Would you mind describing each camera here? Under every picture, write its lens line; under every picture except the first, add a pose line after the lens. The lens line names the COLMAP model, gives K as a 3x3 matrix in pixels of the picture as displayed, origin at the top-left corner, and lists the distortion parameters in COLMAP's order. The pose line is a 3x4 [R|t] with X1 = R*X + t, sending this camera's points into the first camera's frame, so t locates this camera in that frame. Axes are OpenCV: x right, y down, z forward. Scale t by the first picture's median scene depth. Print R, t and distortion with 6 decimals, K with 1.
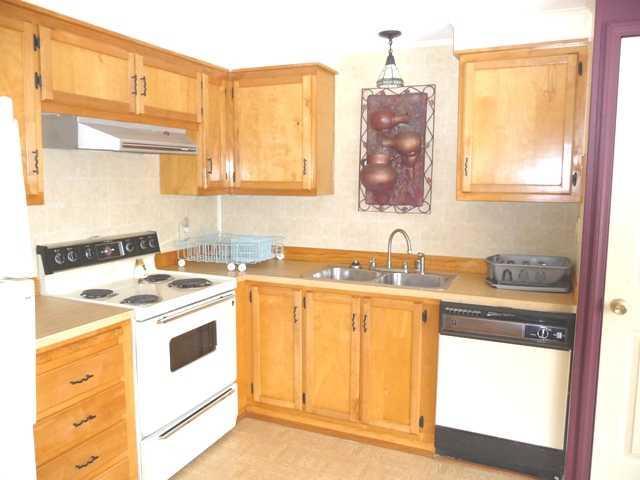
lens RADIAL K [[535.4, 0, 306.6], [0, 535.4, 239.7], [0, 0, 1]] dist [-0.004998, 0.004701]
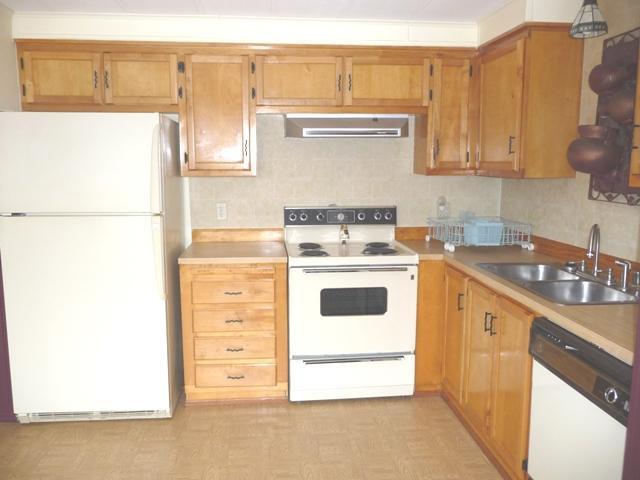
lens RADIAL K [[535.4, 0, 306.6], [0, 535.4, 239.7], [0, 0, 1]] dist [-0.004998, 0.004701]
pose [[0.489828, 0.120097, -0.863508, 0.659455], [-0.099214, 0.991711, 0.081648, -0.020213], [0.866156, 0.045679, 0.497683, 0.293436]]
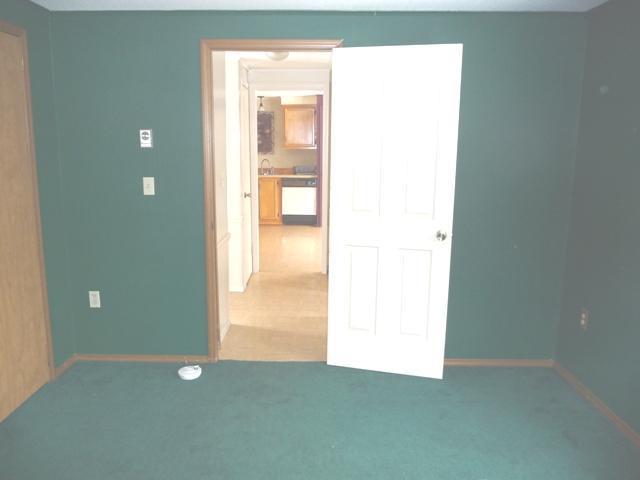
lens RADIAL K [[535.4, 0, 306.6], [0, 535.4, 239.7], [0, 0, 1]] dist [-0.004998, 0.004701]
pose [[0.922724, -0.076798, 0.377734, -0.851240], [0.057483, 0.996409, 0.062164, 0.277788], [-0.381151, -0.035647, 0.923825, -2.056357]]
